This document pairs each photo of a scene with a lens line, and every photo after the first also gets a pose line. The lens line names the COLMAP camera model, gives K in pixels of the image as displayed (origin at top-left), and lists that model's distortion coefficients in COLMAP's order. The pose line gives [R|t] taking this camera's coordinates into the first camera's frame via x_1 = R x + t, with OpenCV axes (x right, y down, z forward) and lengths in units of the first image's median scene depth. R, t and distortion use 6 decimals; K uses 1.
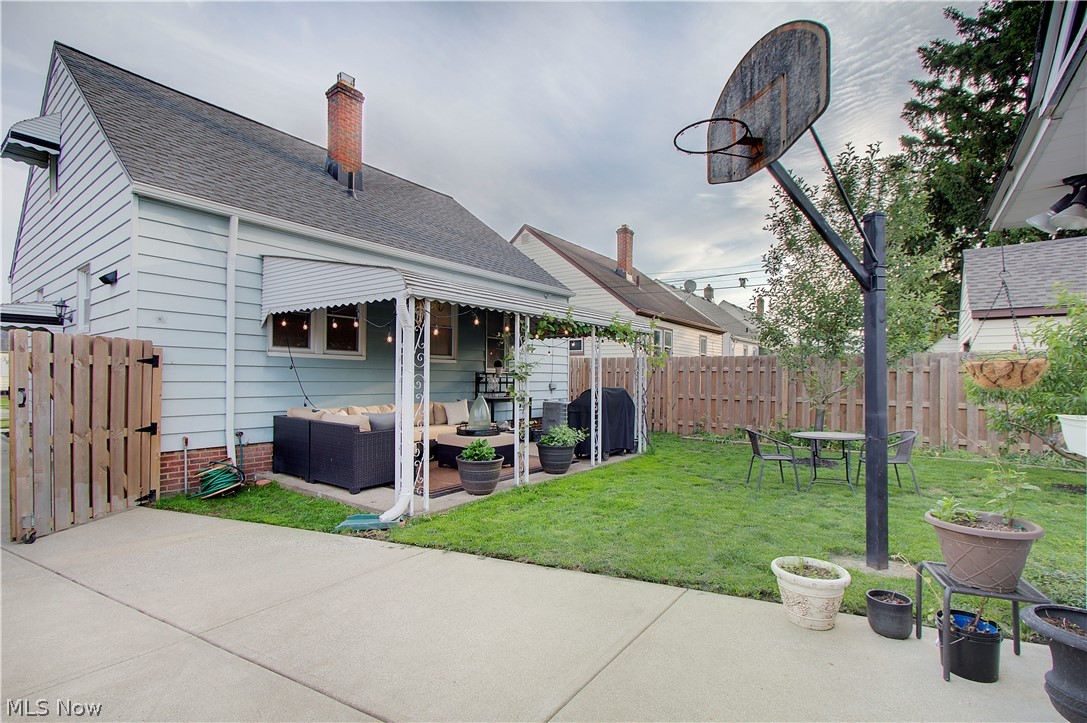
lens RADIAL K [[509.3, 0, 550.9], [0, 509.3, 369.8], [0, 0, 1]] dist [0.003047, 0.000378]
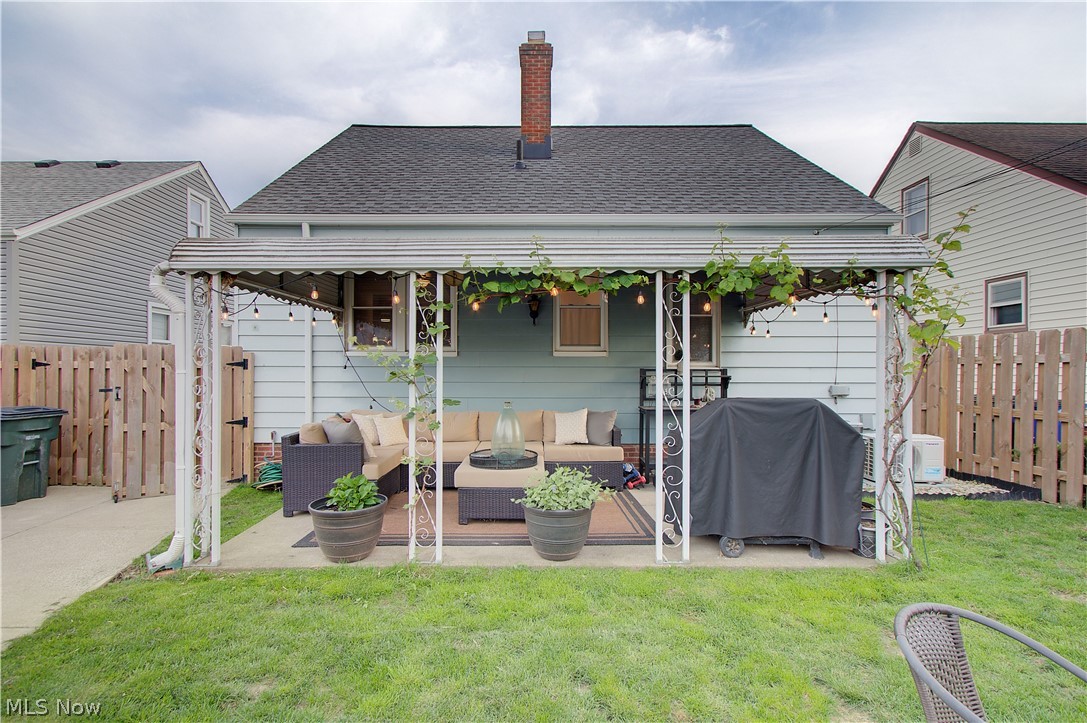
lens RADIAL K [[509.3, 0, 547.5], [0, 509.3, 367.8], [0, 0, 1]] dist [0.003047, 0.000378]
pose [[0.587173, -0.012217, -0.809369, 0.478075], [0.016102, 0.999865, -0.003411, 0.005710], [0.809301, -0.011030, 0.587291, 0.737093]]
